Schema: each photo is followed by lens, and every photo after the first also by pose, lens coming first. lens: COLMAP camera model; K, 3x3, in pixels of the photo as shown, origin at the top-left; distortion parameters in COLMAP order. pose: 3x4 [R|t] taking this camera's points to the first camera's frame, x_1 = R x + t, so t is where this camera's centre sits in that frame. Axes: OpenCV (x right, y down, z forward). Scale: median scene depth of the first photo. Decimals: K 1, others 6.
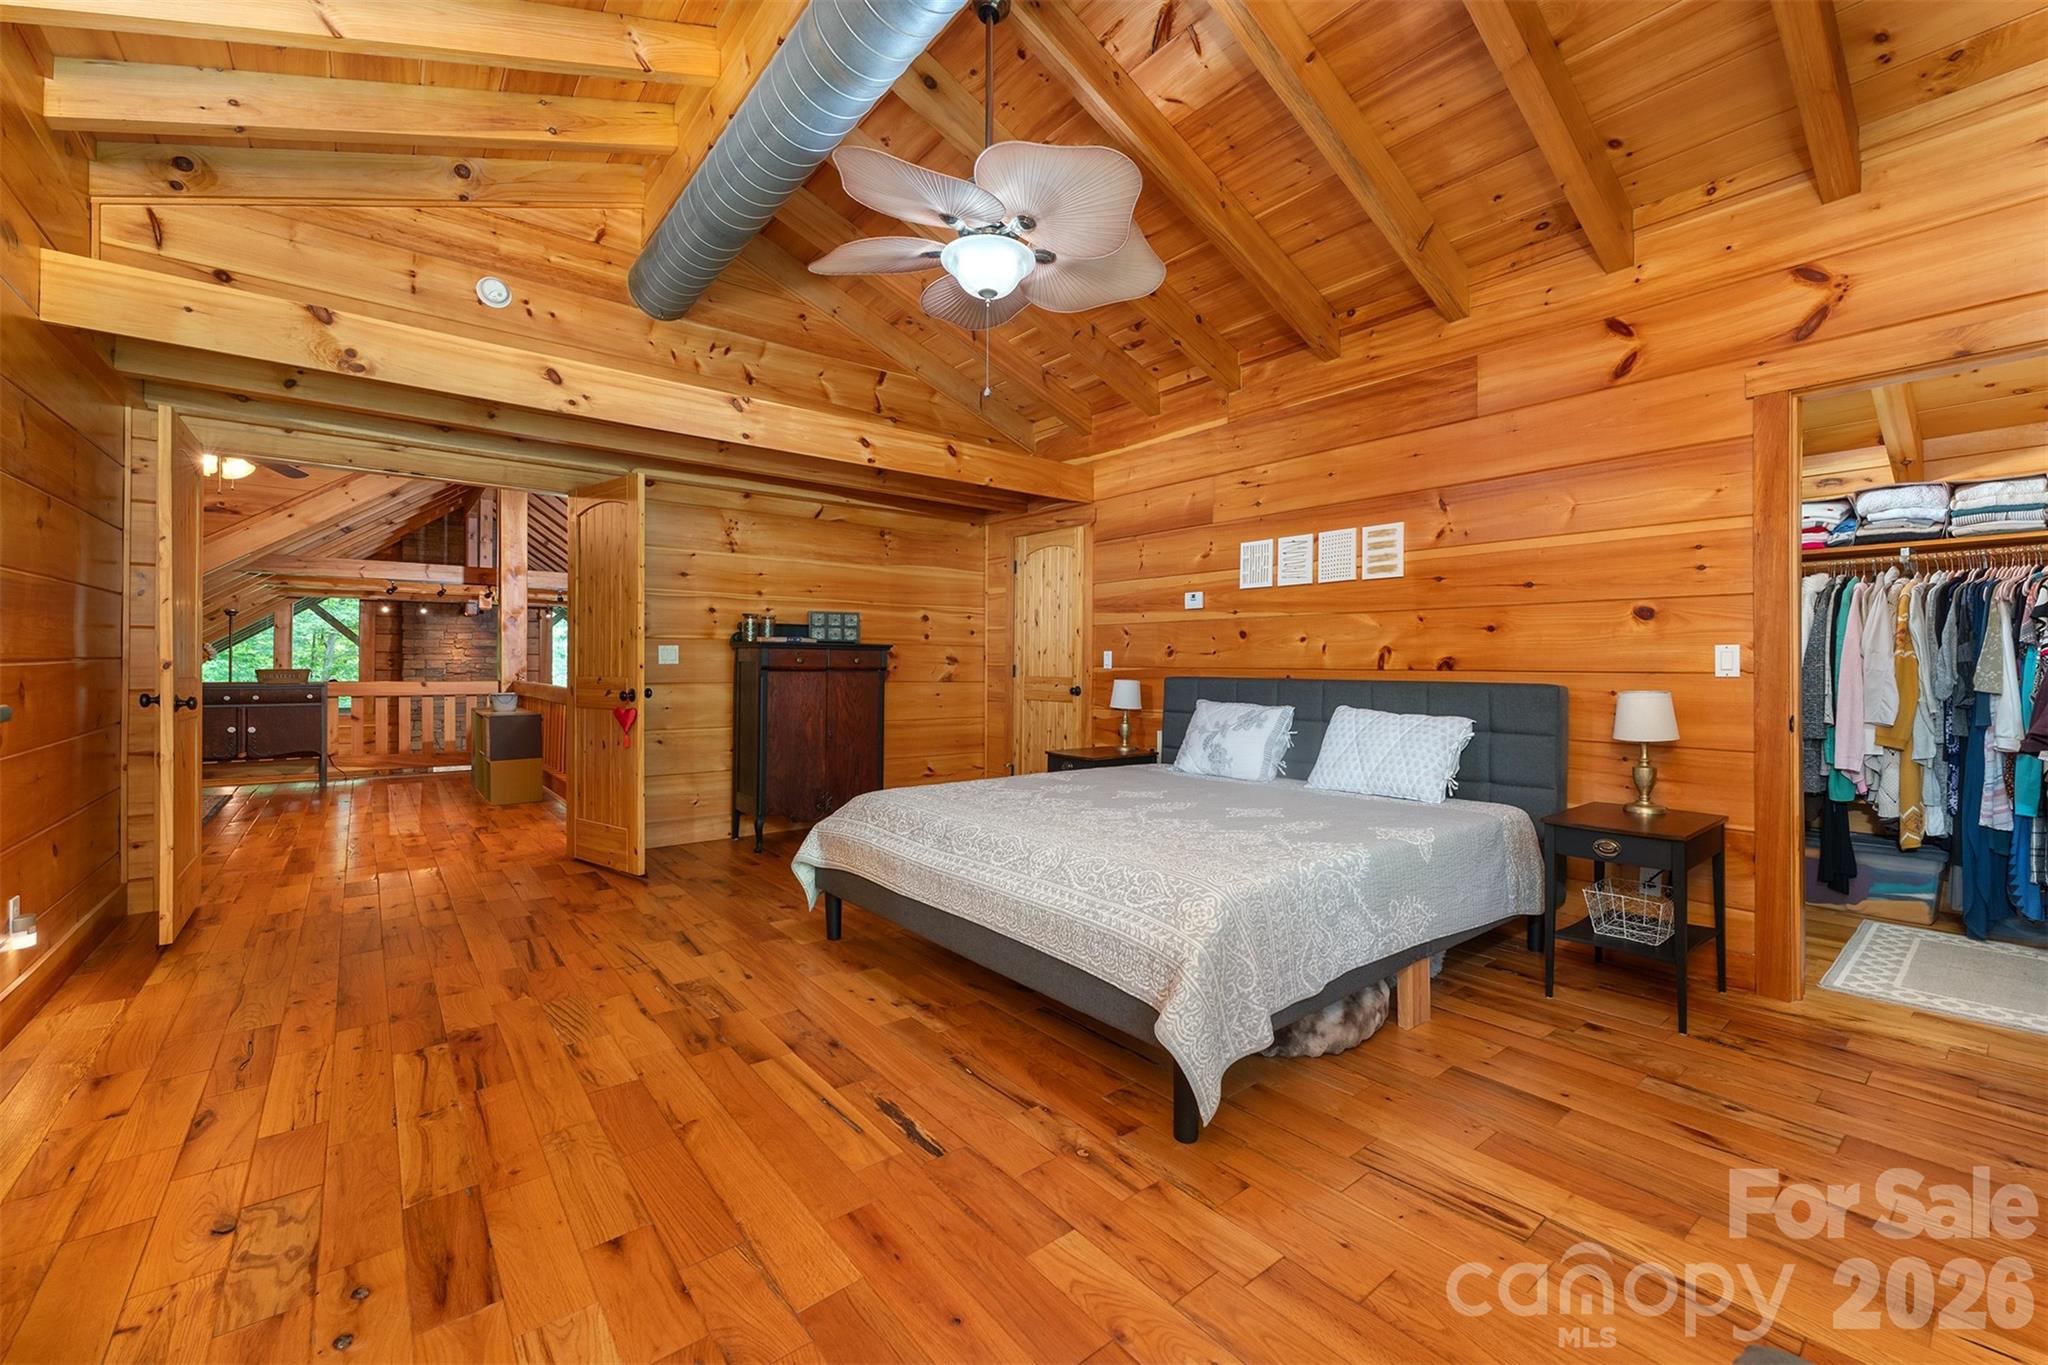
lens RADIAL K [[794.7, 0, 1025.5], [0, 794.7, 673.9], [0, 0, 1]] dist [-0.000198, -0.000006]
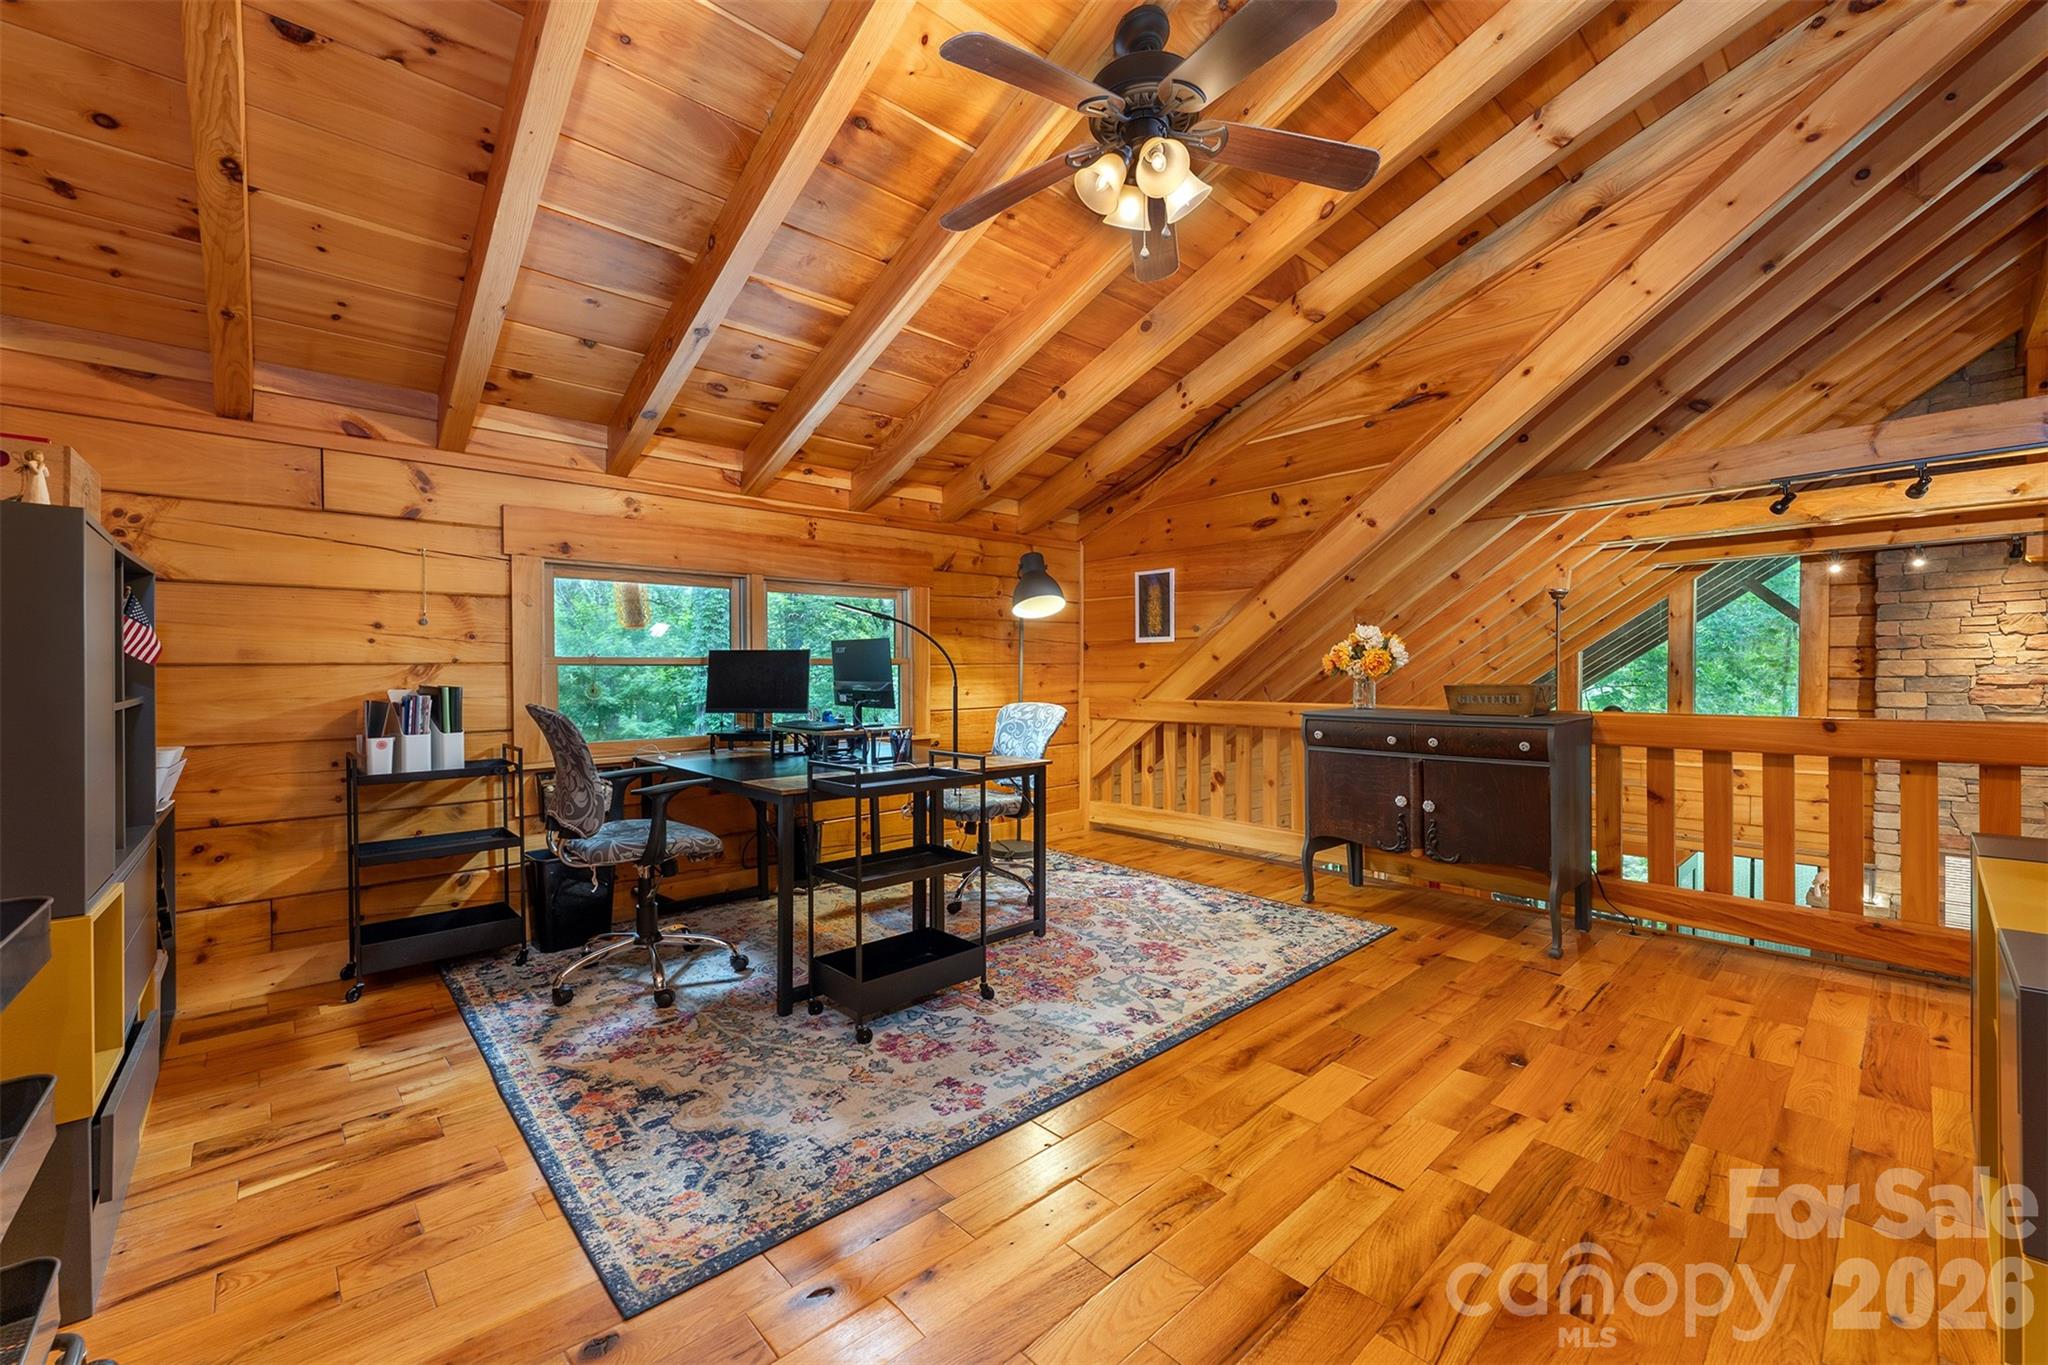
lens RADIAL K [[831.4, 0, 1024.3], [0, 831.4, 681.6], [0, 0, 1]] dist [0.005603, -0.002221]
pose [[0.057986, 0.002532, -0.998314, -0.256125], [0.001340, 0.999996, 0.002614, -0.005490], [0.998317, -0.001489, 0.057982, 0.394913]]
